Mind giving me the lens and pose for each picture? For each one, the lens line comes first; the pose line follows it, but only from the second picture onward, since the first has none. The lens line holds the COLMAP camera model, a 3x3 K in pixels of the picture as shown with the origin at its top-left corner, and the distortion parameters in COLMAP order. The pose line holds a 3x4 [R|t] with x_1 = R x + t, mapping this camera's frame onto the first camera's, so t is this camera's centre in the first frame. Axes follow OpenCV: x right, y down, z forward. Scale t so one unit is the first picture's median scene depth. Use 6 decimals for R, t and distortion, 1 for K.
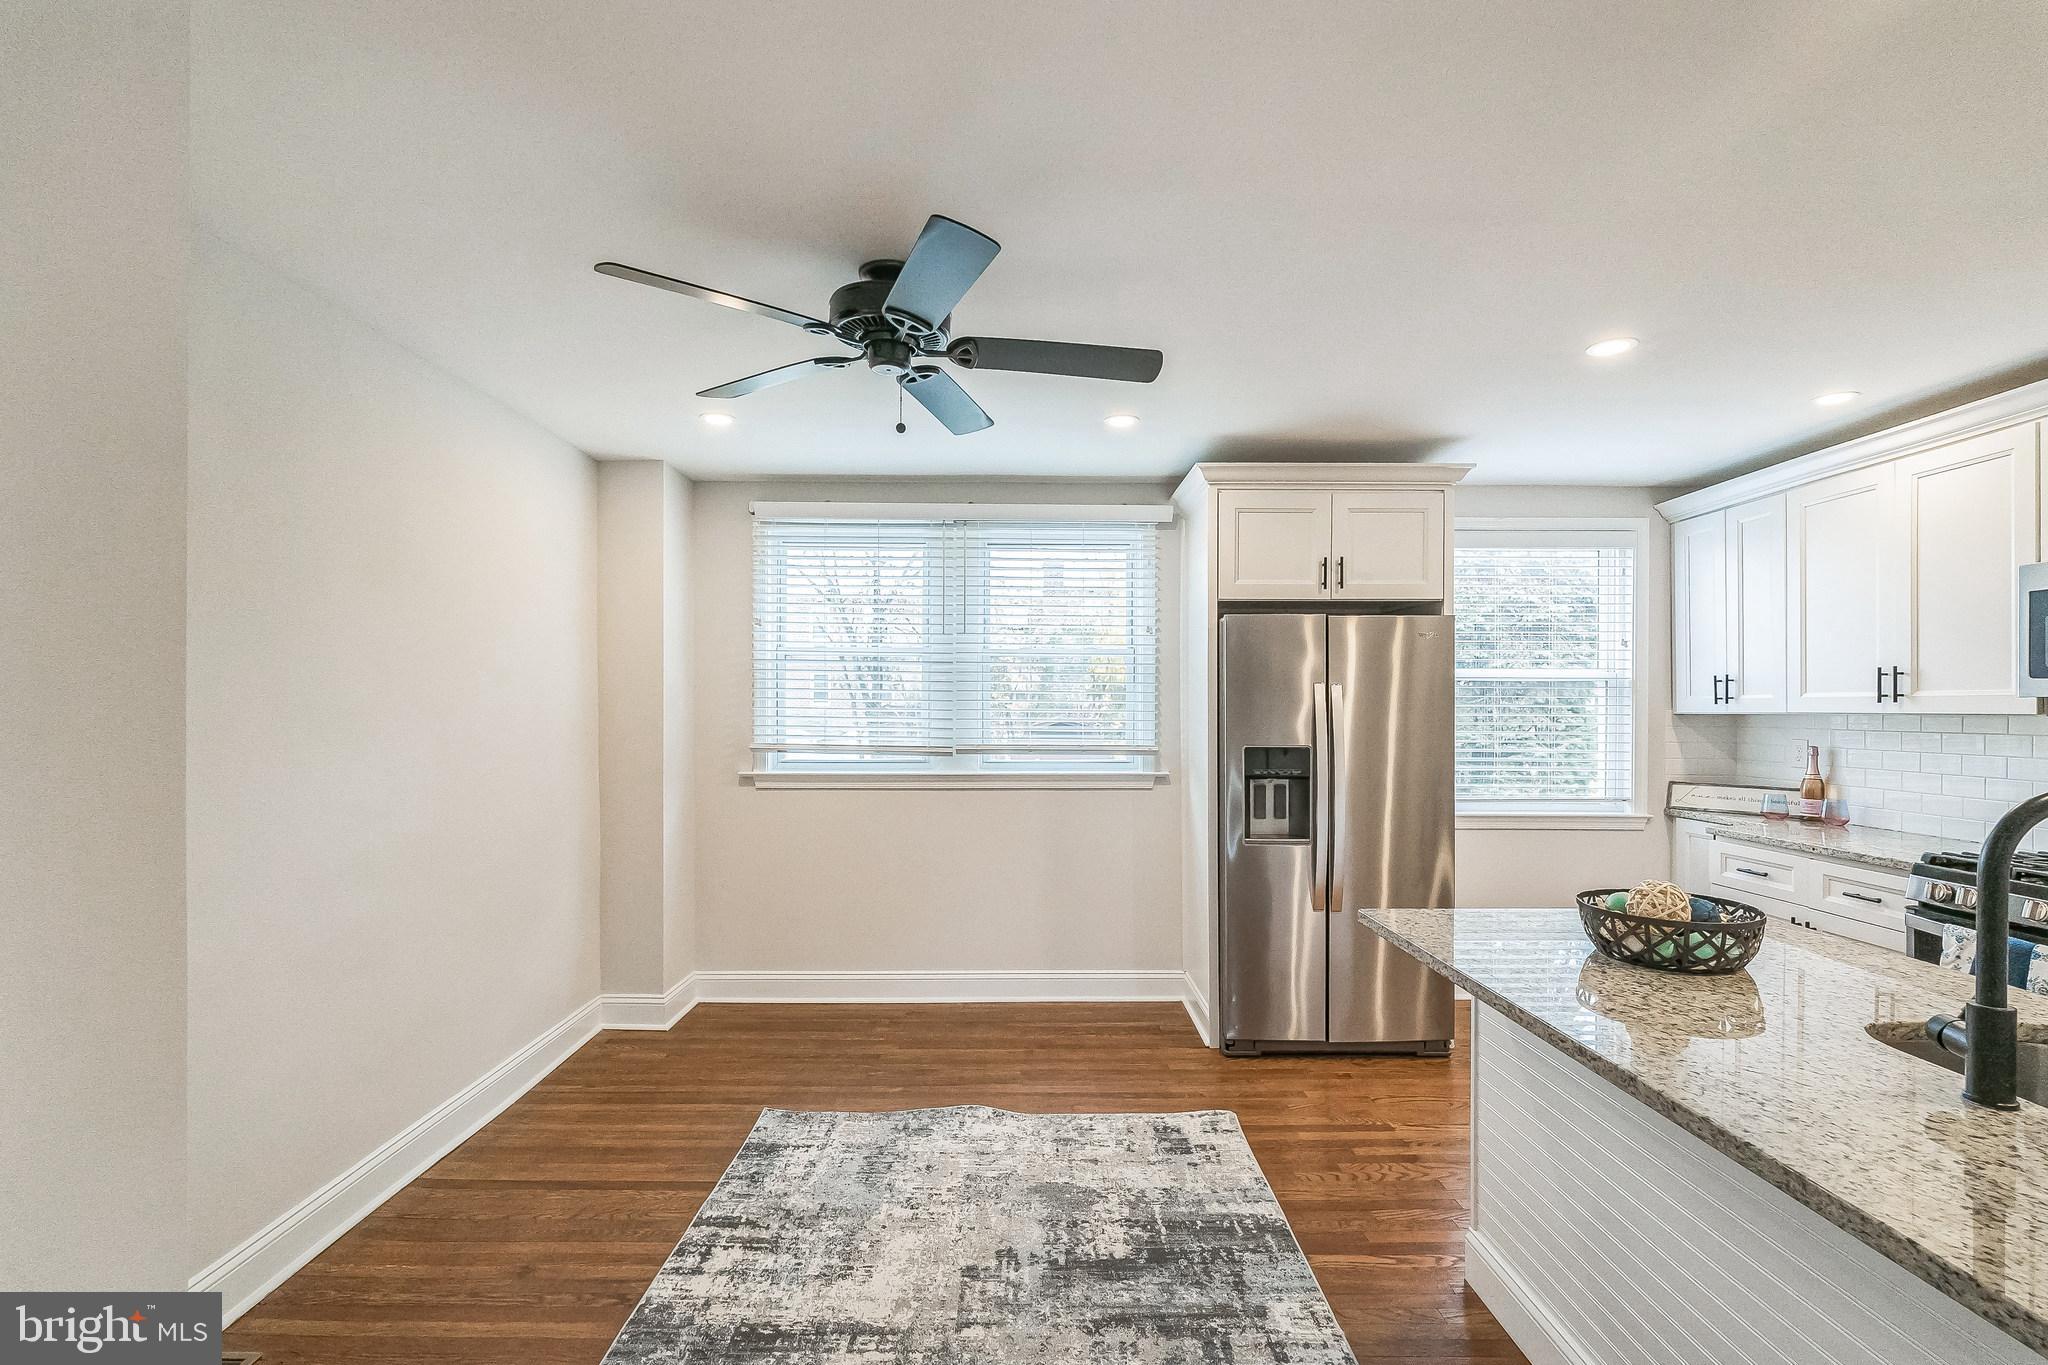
lens RADIAL K [[911.5, 0, 1033.6], [0, 911.5, 706.1], [0, 0, 1]] dist [-0.004901, 0.001712]
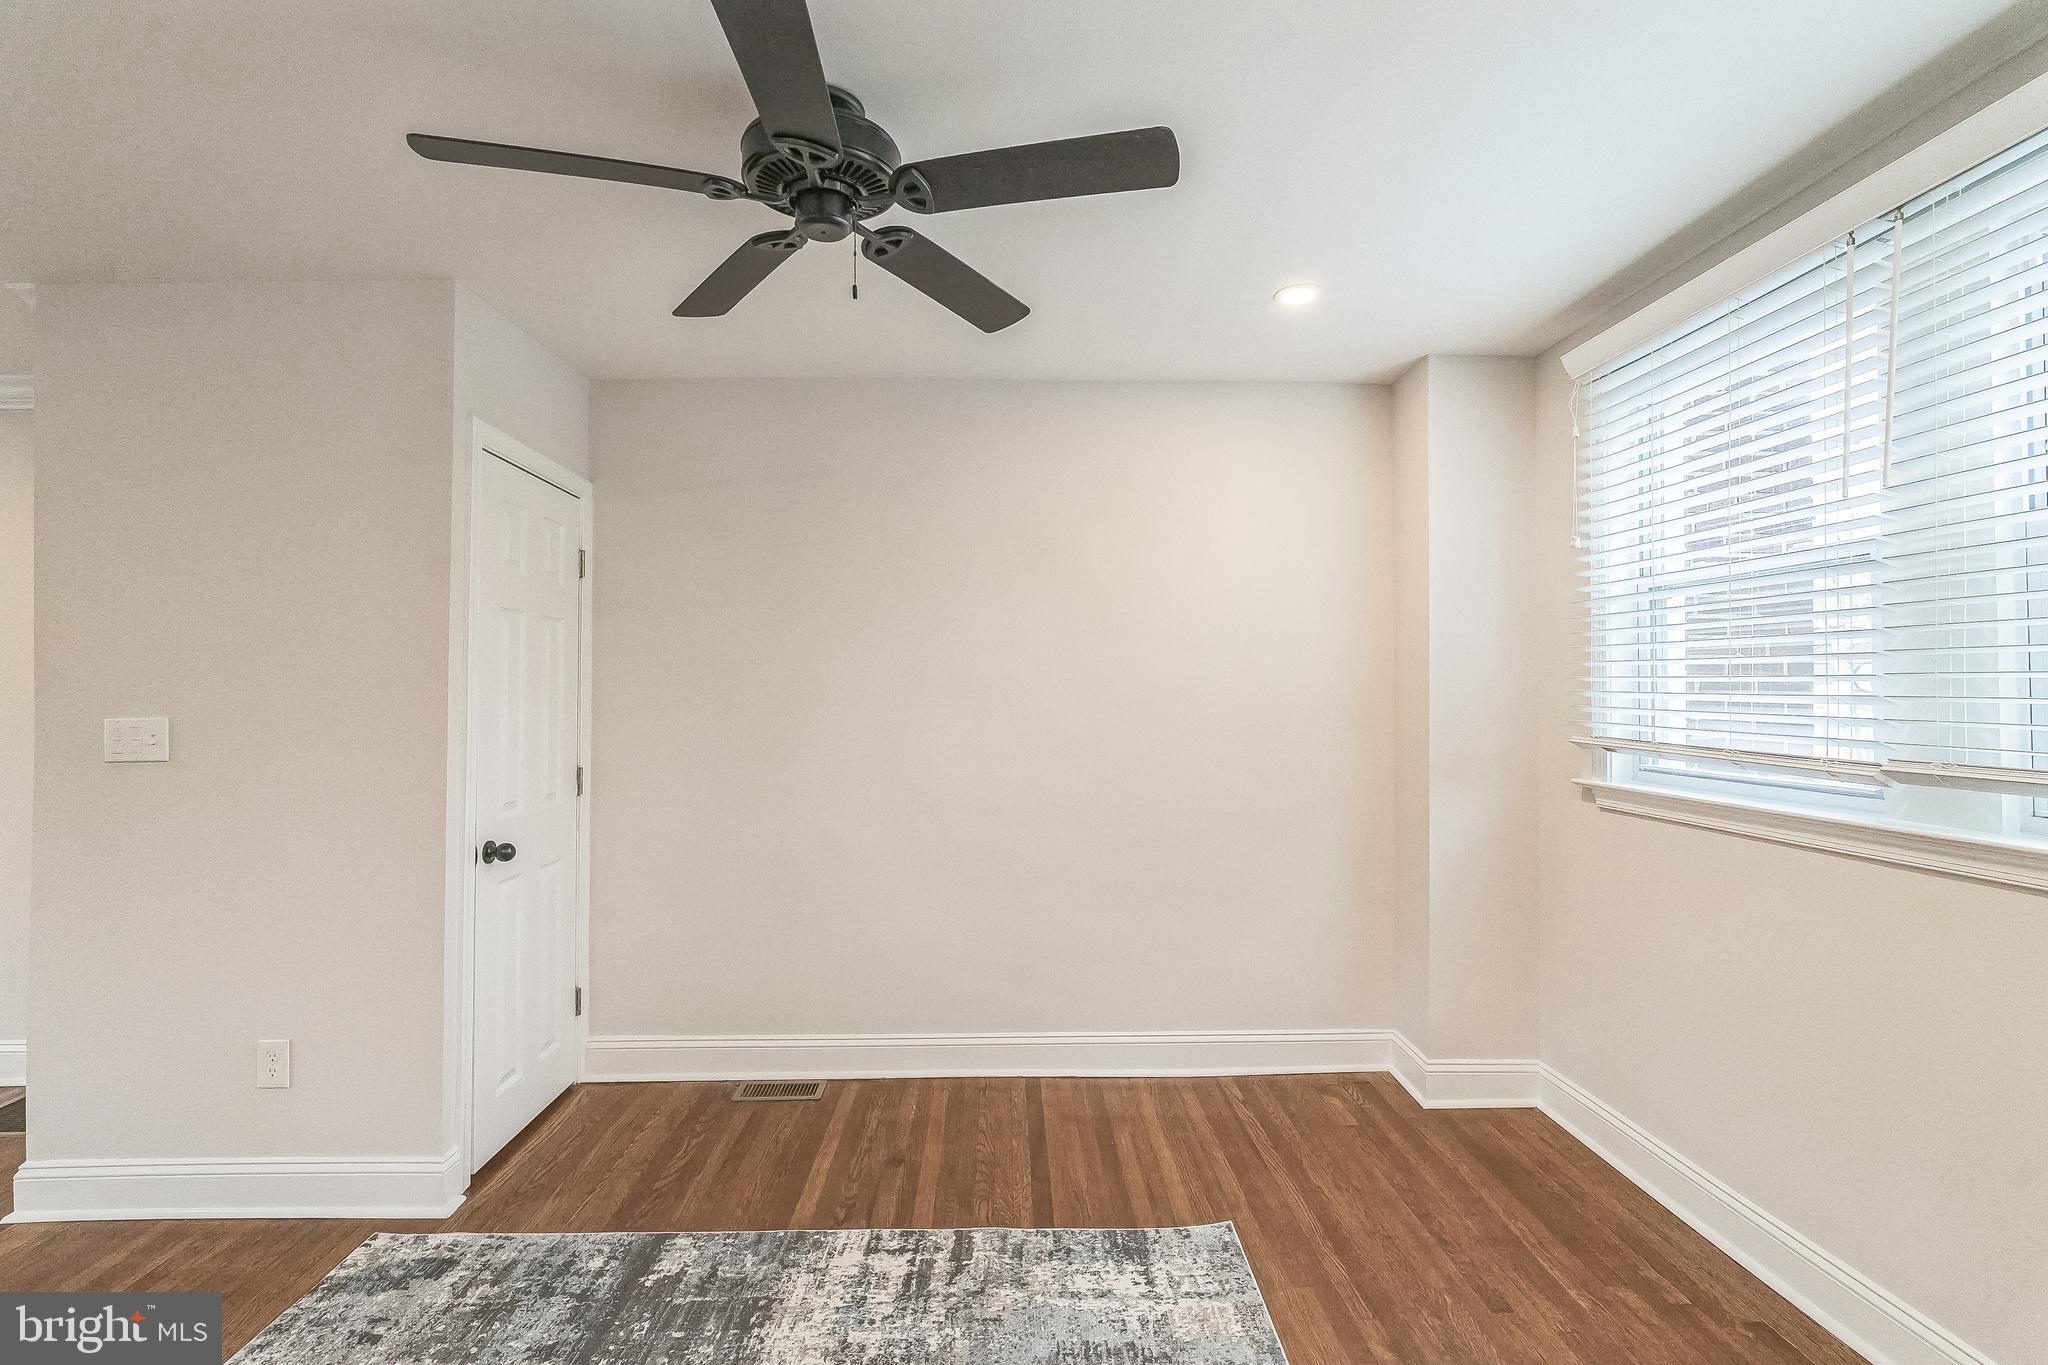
lens RADIAL K [[911.5, 0, 1020.3], [0, 911.5, 690.1], [0, 0, 1]] dist [-0.004901, 0.001712]
pose [[0.012448, -0.005716, -0.999906, 0.376384], [-0.001299, 0.999983, -0.005732, 0.016290], [0.999922, 0.001370, 0.012440, 0.708583]]
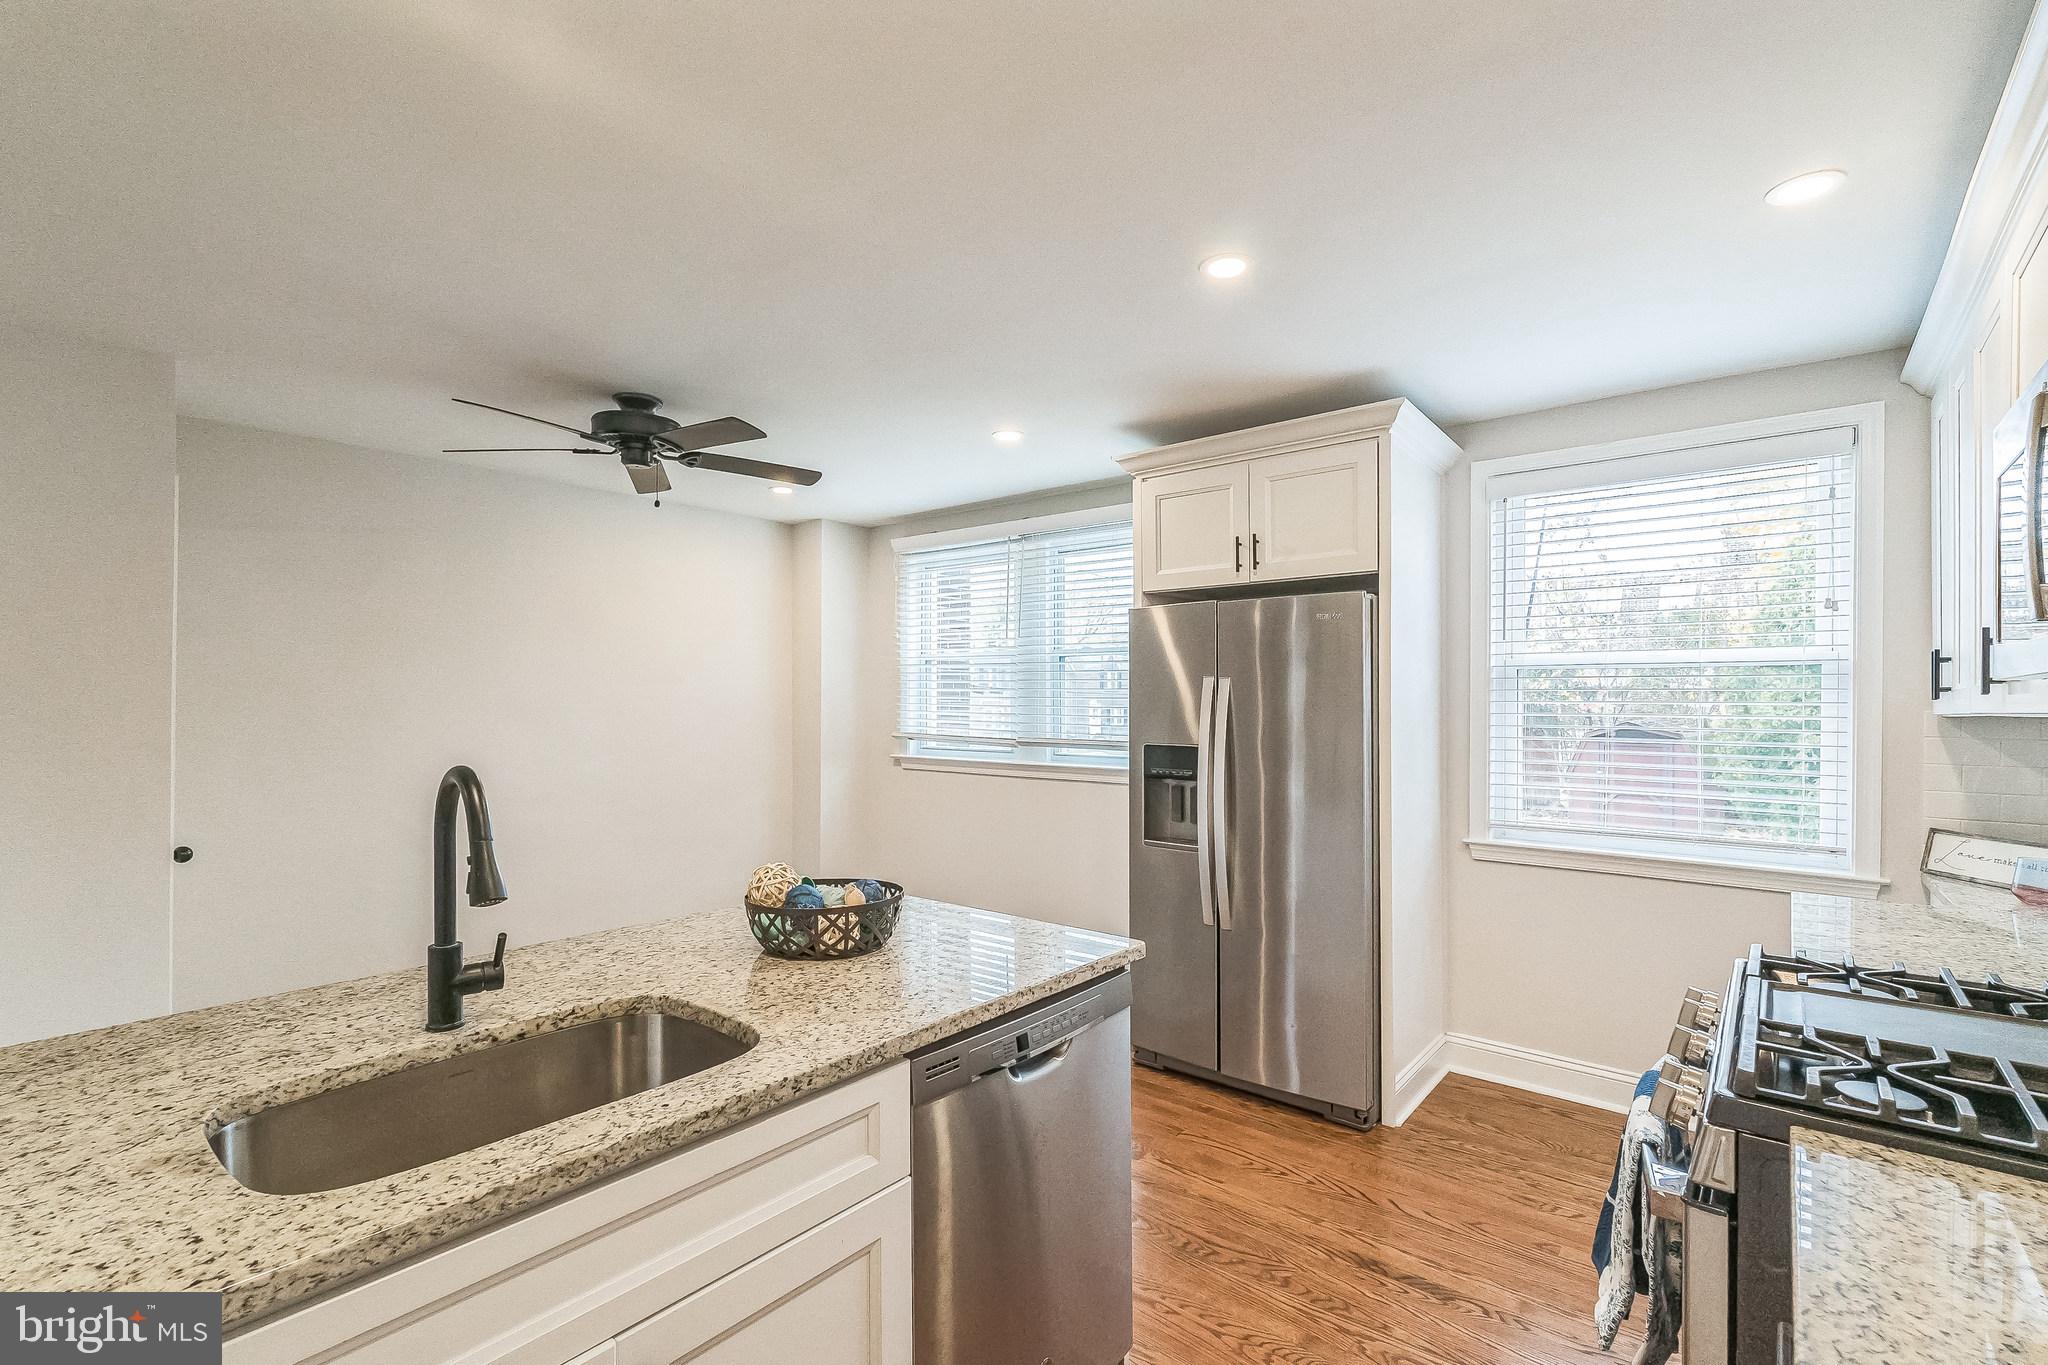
lens RADIAL K [[911.5, 0, 1029.3], [0, 911.5, 703.4], [0, 0, 1]] dist [-0.004901, 0.001712]
pose [[0.769433, 0.001368, -0.638726, 0.745644], [-0.004229, 0.999987, -0.002952, 0.005131], [0.638714, 0.004973, 0.769429, 0.179337]]
